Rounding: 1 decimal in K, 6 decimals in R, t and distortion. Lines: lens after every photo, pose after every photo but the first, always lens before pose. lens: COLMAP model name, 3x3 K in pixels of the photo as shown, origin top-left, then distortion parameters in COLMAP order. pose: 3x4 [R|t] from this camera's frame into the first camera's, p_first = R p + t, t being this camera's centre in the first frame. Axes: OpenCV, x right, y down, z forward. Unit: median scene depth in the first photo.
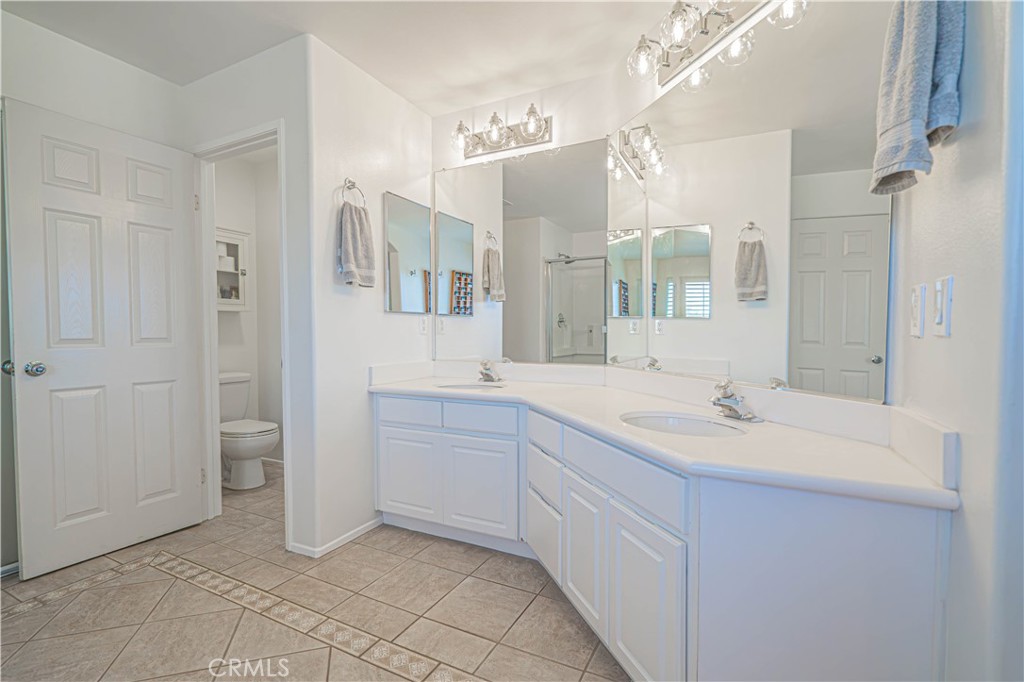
lens RADIAL K [[458.6, 0, 521.2], [0, 458.6, 337.1], [0, 0, 1]] dist [-0.000101, 0.000045]
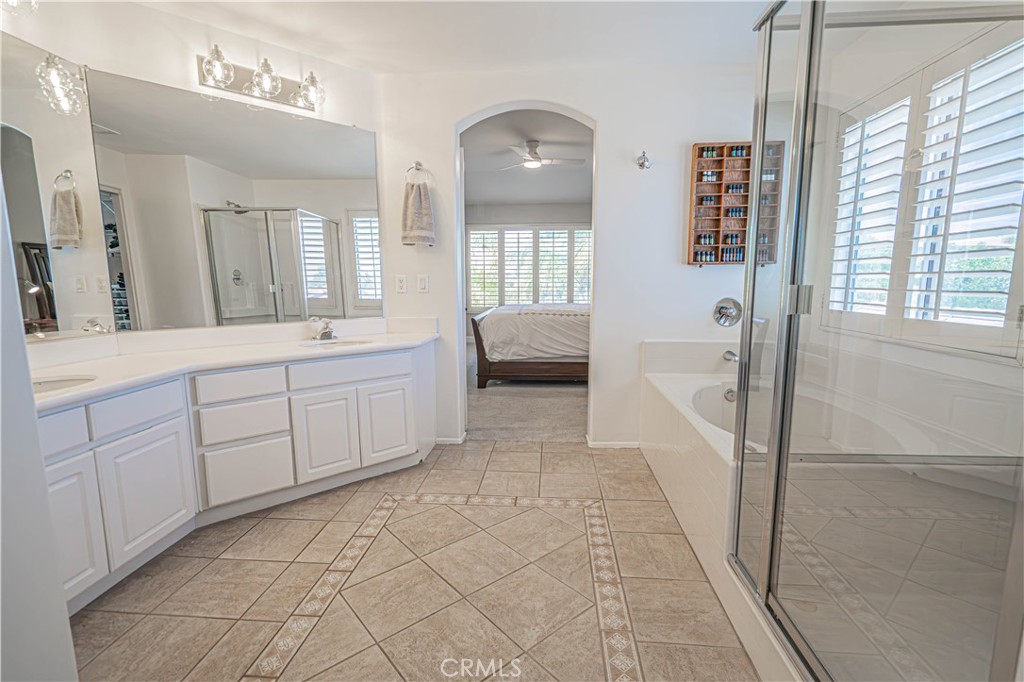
lens RADIAL K [[458.6, 0, 514.7], [0, 458.6, 347.0], [0, 0, 1]] dist [-0.000101, 0.000045]
pose [[-0.366901, -0.127596, 0.921468, -1.400465], [0.030042, 0.988407, 0.148827, -0.018714], [-0.929775, 0.082287, -0.358814, 0.923624]]
